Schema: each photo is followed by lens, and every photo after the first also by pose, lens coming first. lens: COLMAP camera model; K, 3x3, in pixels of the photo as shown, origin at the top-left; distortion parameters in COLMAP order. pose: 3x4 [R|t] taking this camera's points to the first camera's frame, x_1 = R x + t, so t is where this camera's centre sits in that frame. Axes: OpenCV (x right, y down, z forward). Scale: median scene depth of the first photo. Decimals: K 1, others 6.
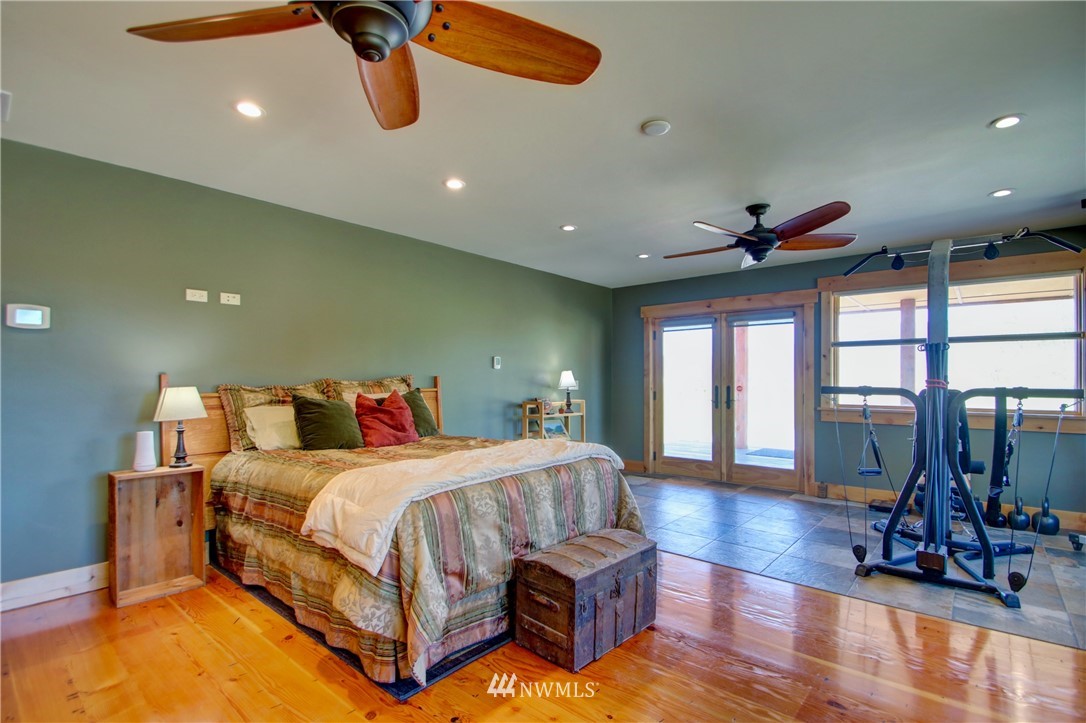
lens RADIAL K [[512.3, 0, 559.8], [0, 512.3, 381.9], [0, 0, 1]] dist [0.002767, -0.009329]
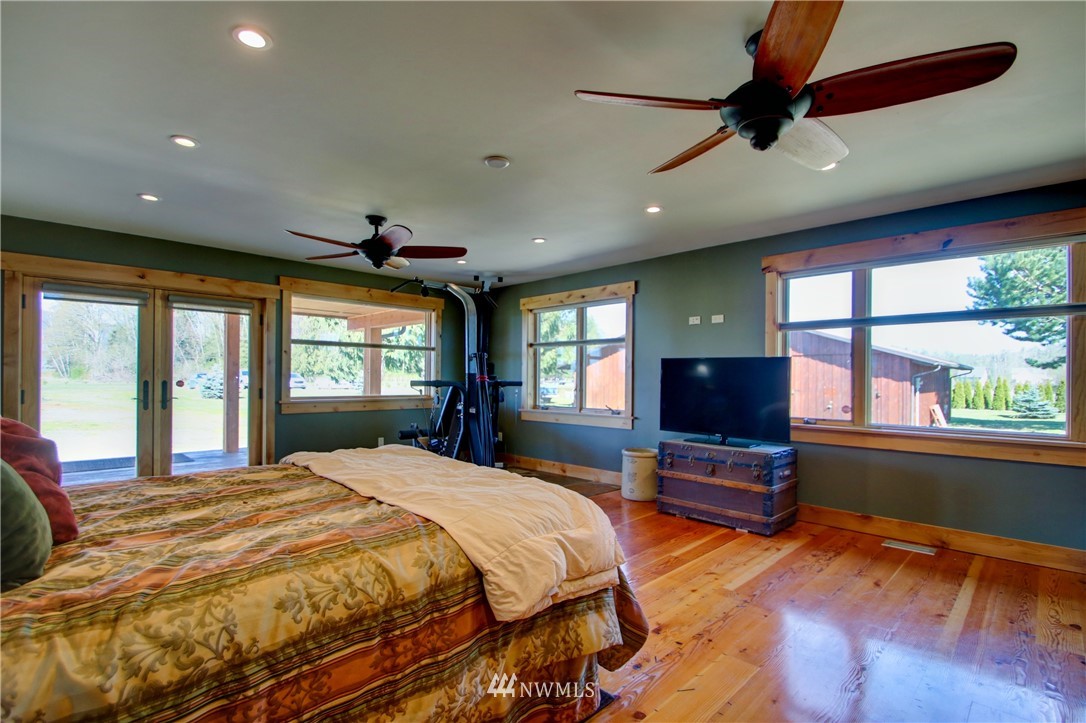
lens RADIAL K [[512.3, 0, 541.1], [0, 512.3, 371.9], [0, 0, 1]] dist [0.002767, -0.009329]
pose [[0.080561, 0.010717, 0.996692, -0.468577], [-0.003553, 0.999939, -0.010465, 0.000647], [-0.996743, -0.002698, 0.080594, 0.376300]]
